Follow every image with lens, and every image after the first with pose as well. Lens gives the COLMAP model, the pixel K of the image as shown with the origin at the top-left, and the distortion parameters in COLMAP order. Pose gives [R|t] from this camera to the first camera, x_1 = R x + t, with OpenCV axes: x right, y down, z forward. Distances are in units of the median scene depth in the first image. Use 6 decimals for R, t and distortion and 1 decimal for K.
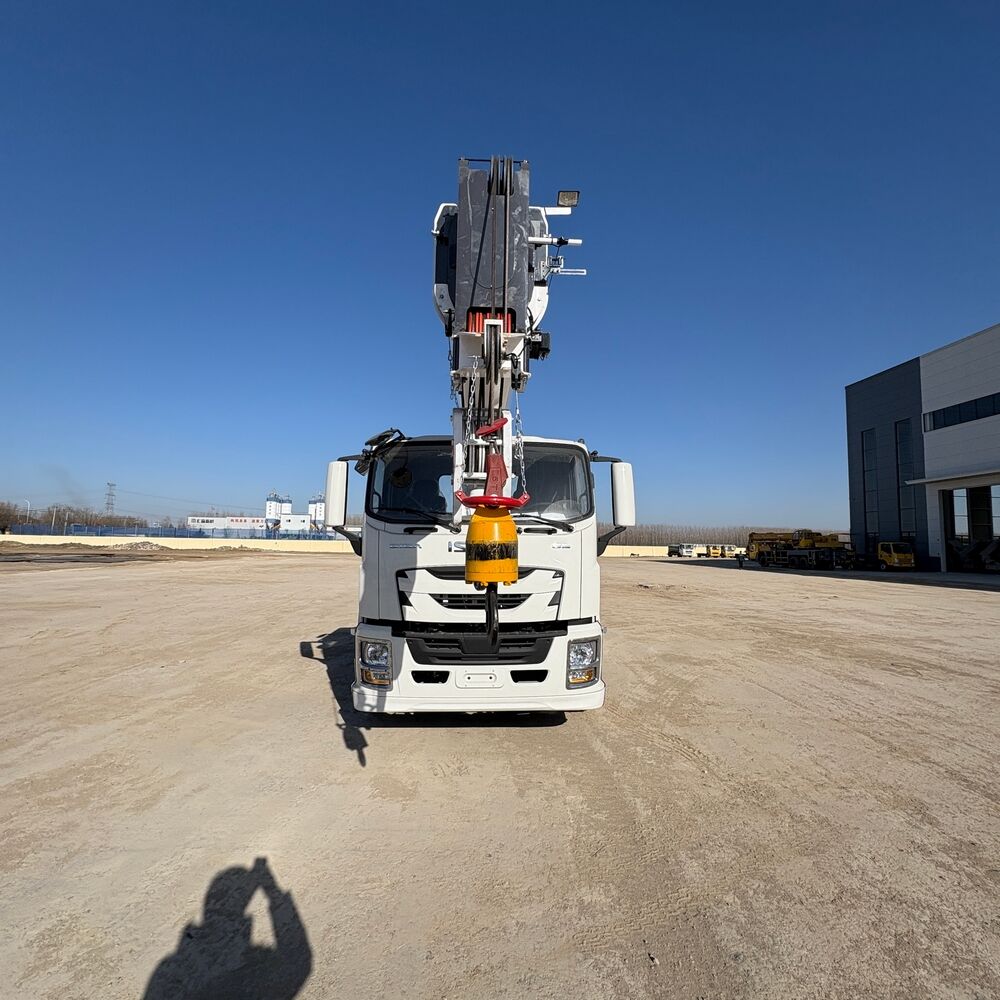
lens RADIAL K [[525.7, 0, 500.1], [0, 525.7, 501.1], [0, 0, 1]] dist [0.001353, -0.001037]
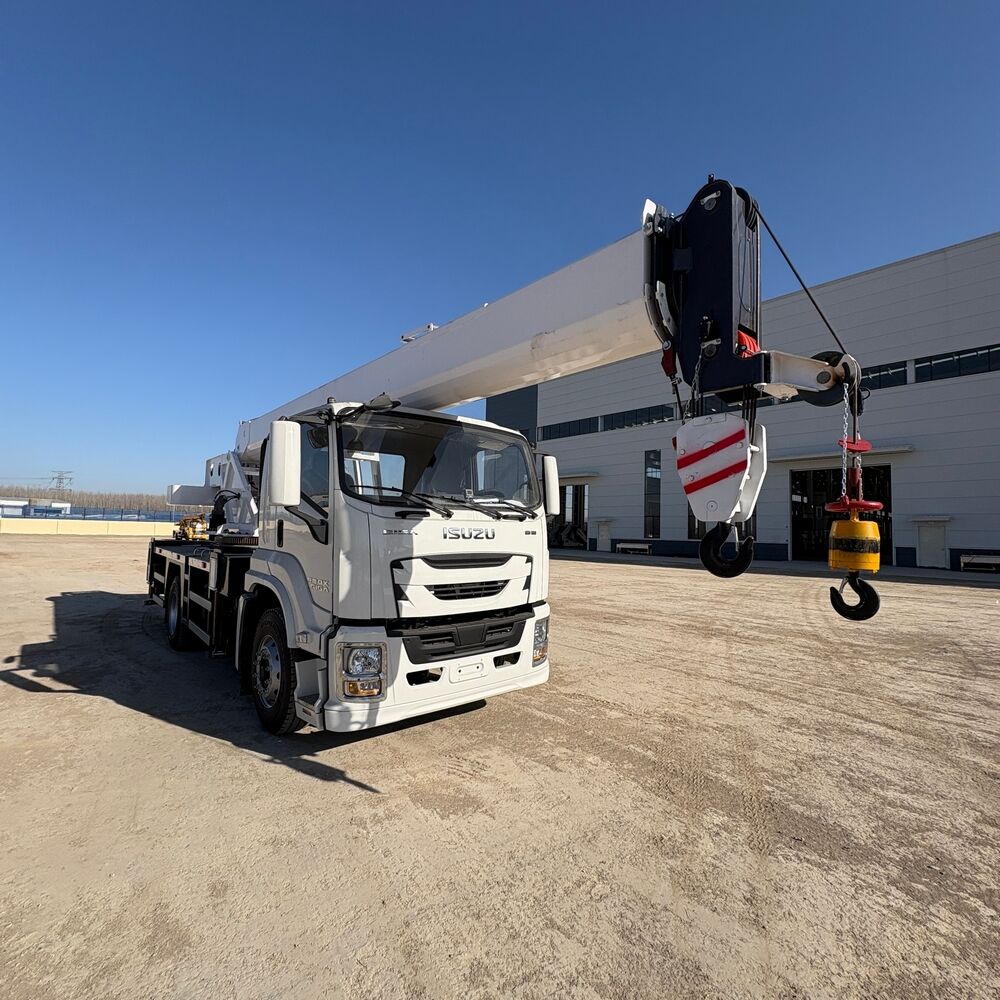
lens RADIAL K [[525.7, 0, 499.4], [0, 525.7, 501.4], [0, 0, 1]] dist [0.001353, -0.001037]
pose [[0.786853, 0.039395, 0.615882, -0.595940], [-0.063196, 0.997858, 0.016911, 0.009592], [-0.613896, -0.052227, 0.787657, 0.221274]]
